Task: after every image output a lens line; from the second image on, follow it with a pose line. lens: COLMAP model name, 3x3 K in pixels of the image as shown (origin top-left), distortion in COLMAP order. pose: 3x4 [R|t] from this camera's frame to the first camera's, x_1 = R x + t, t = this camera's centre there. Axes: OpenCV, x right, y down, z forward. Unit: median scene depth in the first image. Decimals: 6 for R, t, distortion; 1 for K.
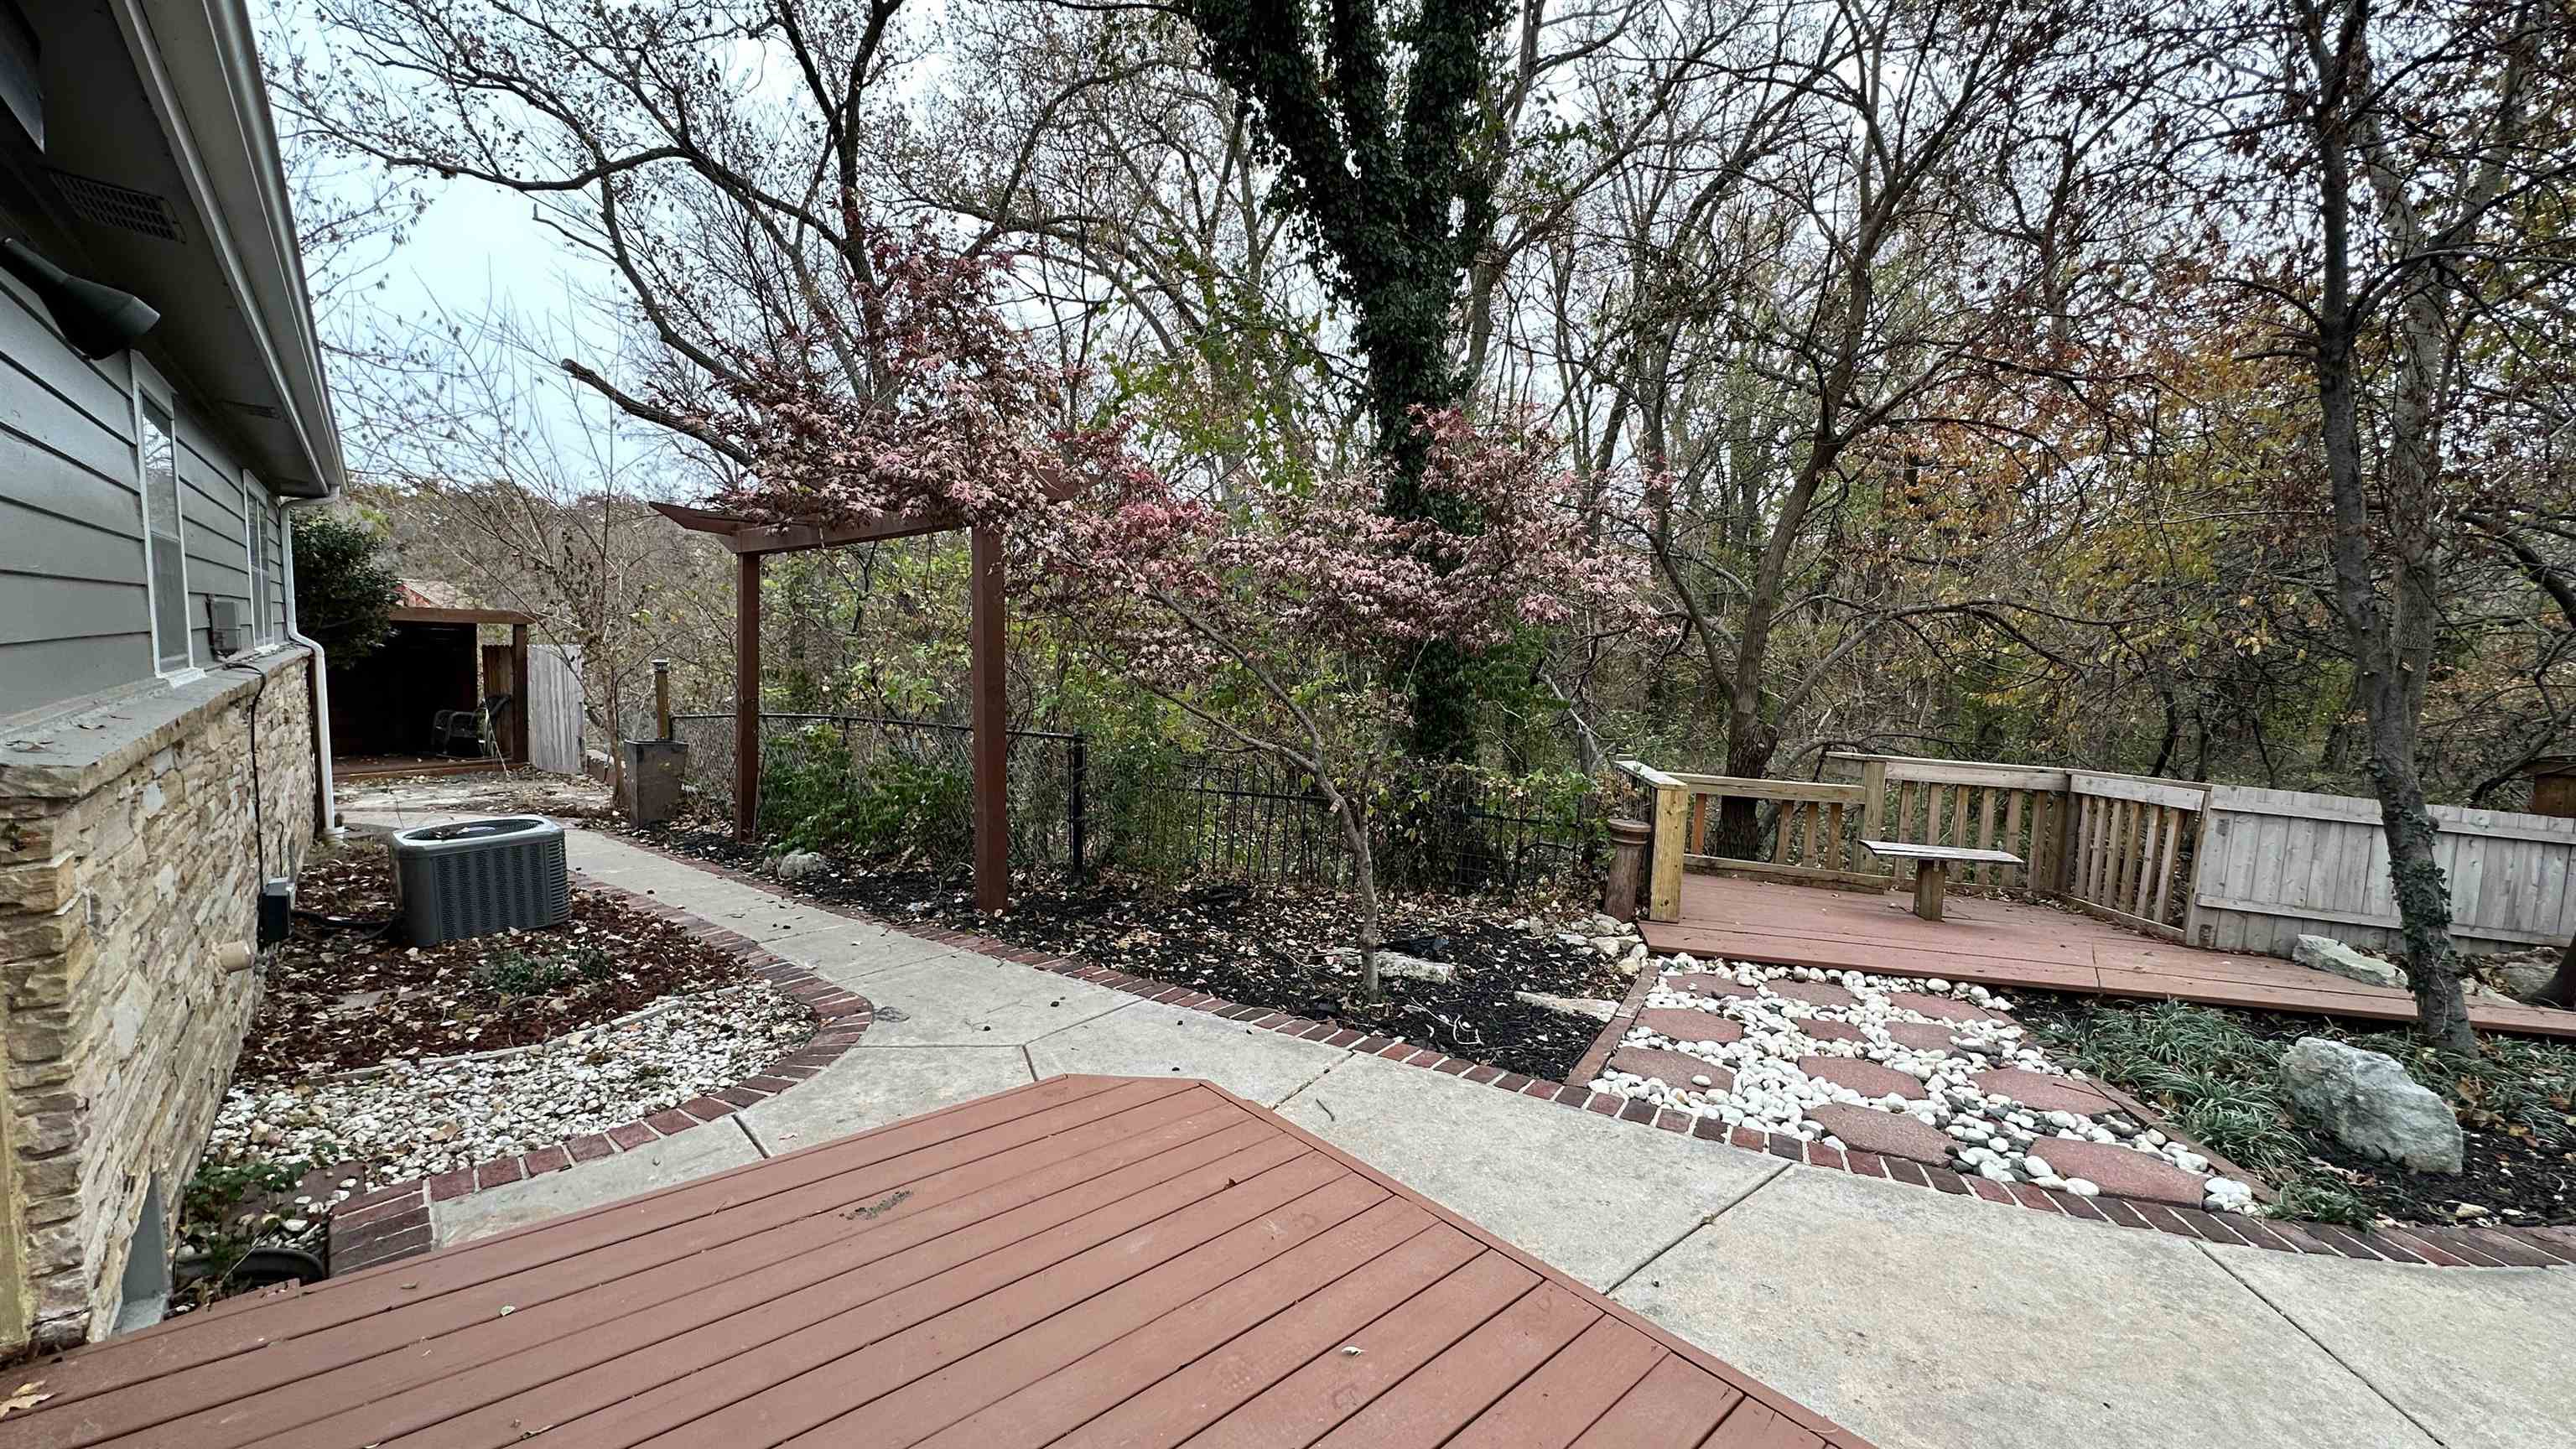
lens RADIAL K [[1030.7, 0, 1288.0], [0, 1030.7, 724.5], [0, 0, 1]] dist [-0.000485, 0.000638]
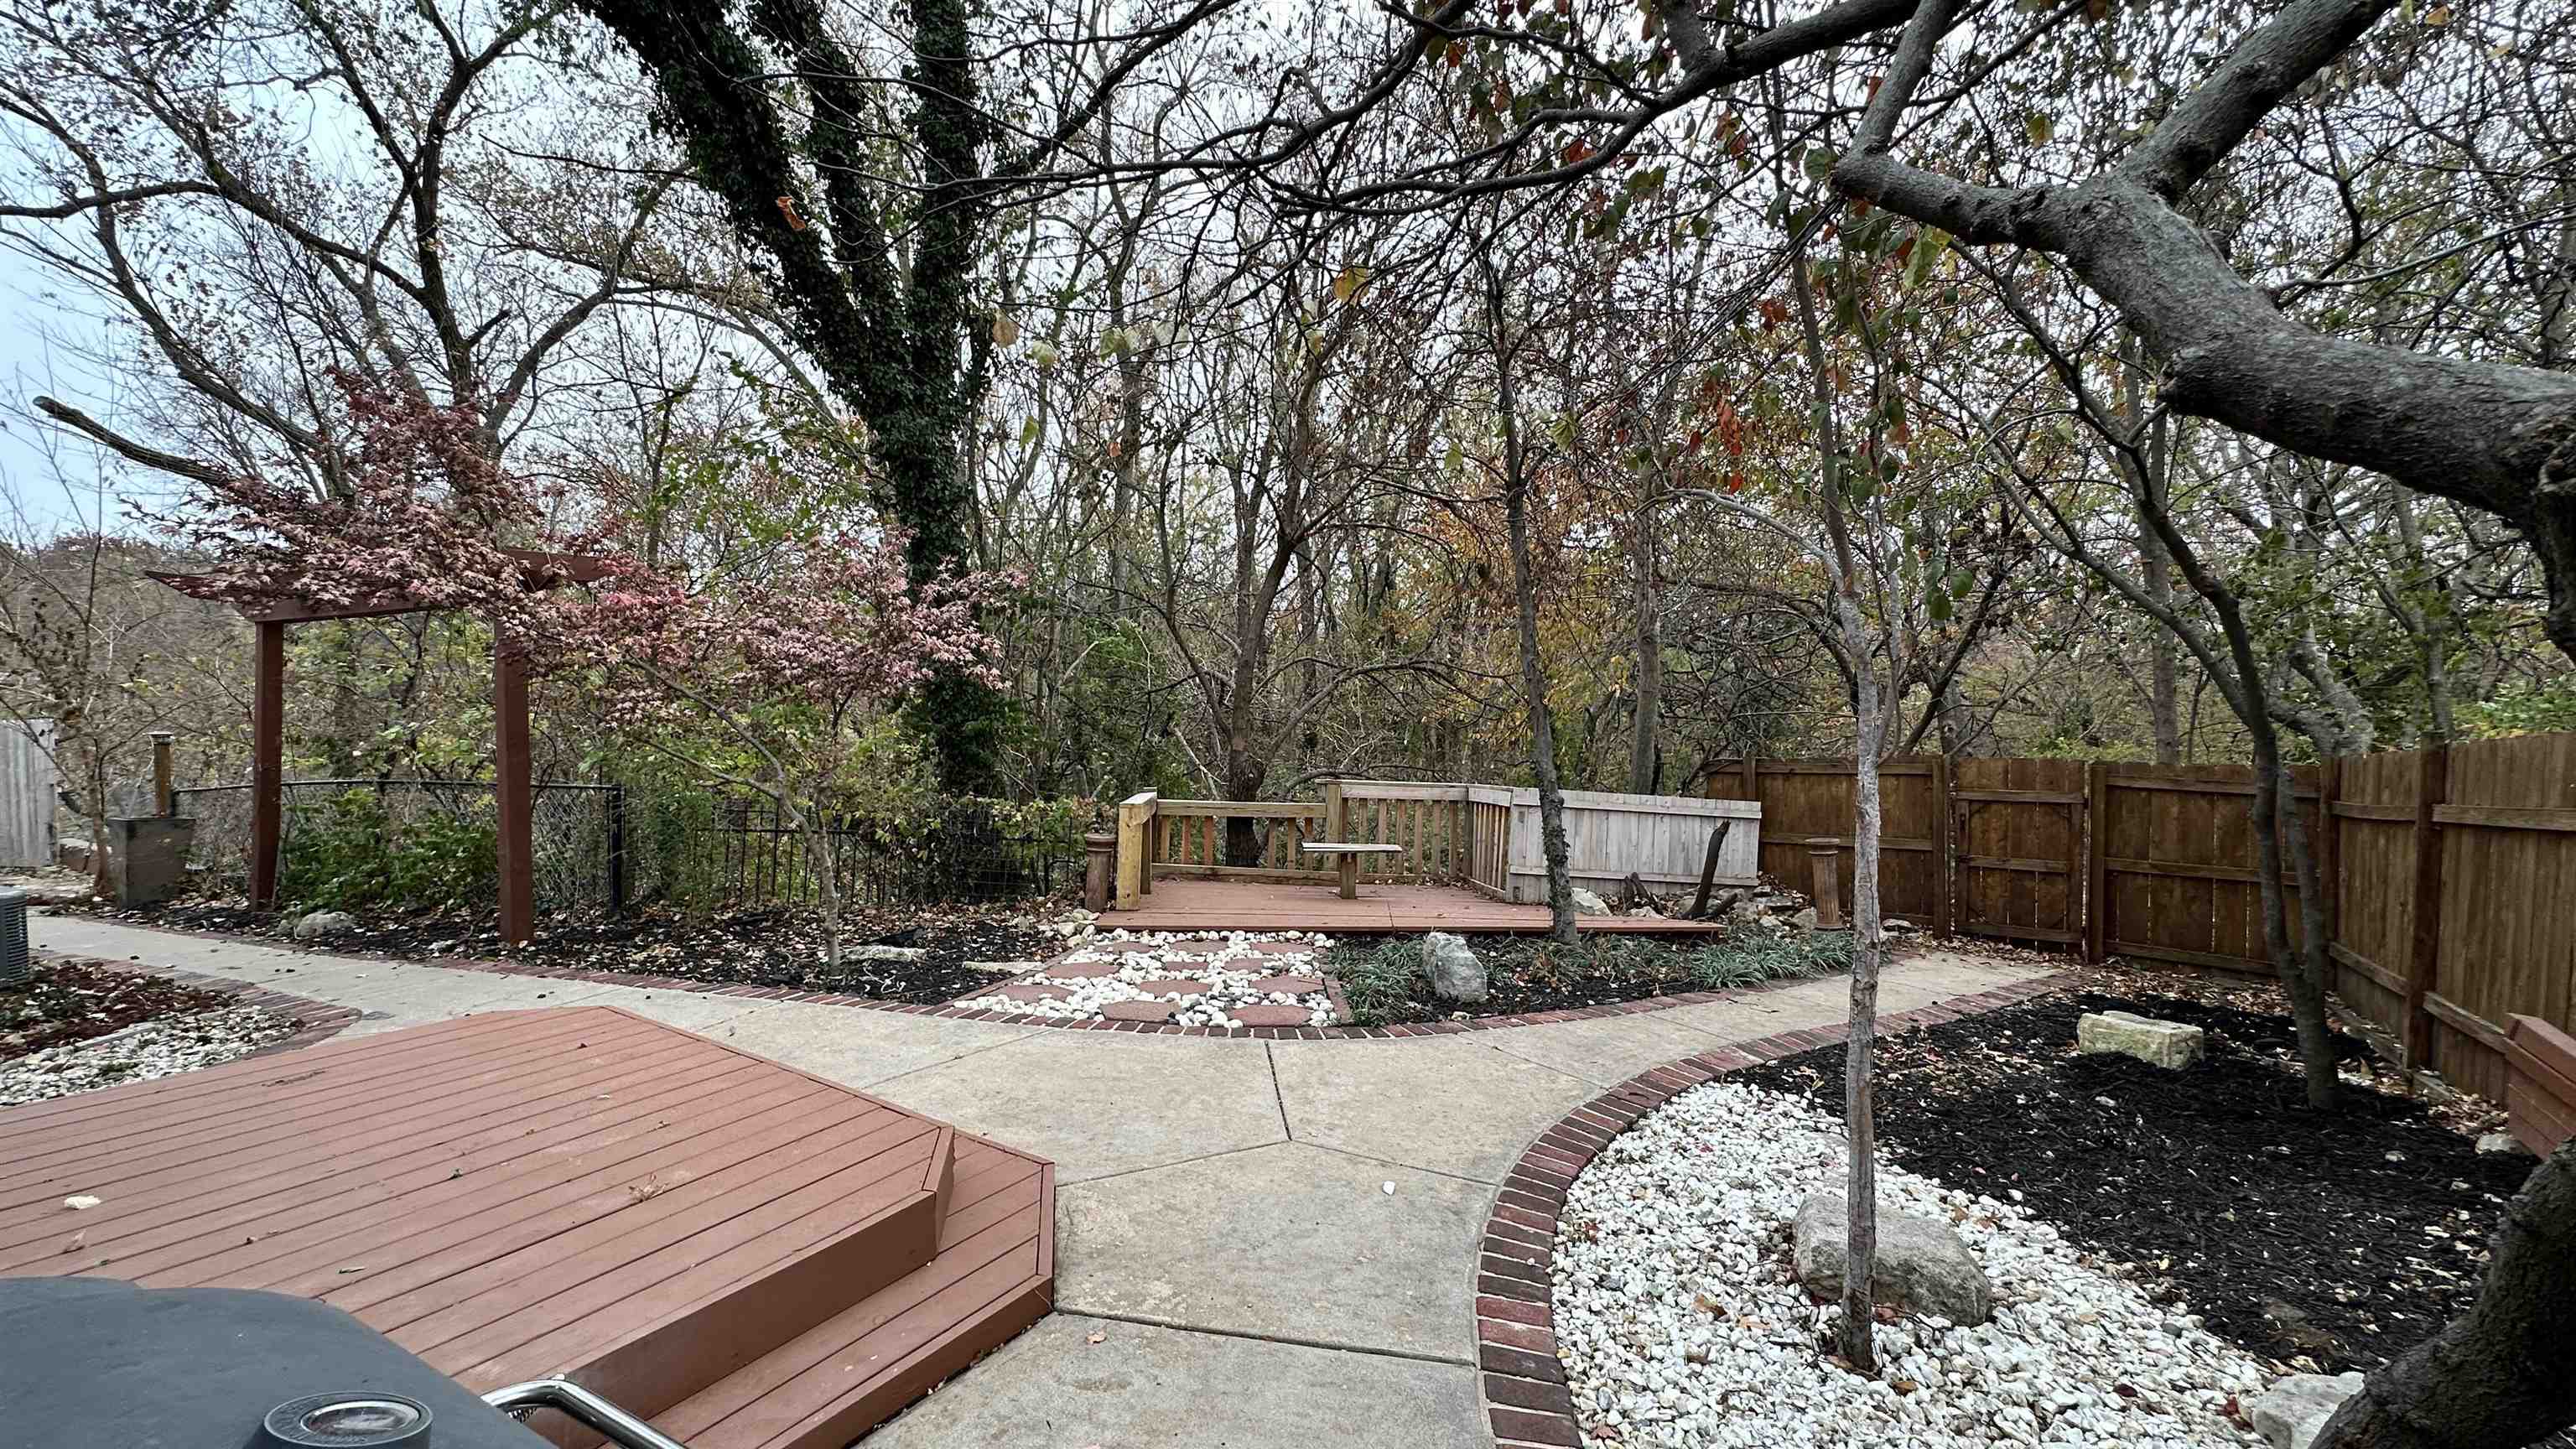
lens RADIAL K [[1030.7, 0, 1288.0], [0, 1030.7, 724.5], [0, 0, 1]] dist [-0.000485, 0.000638]
pose [[0.962680, -0.024258, 0.269554, 0.236814], [0.039916, 0.997809, -0.052761, 0.038217], [-0.267683, 0.061551, 0.961539, -0.336769]]
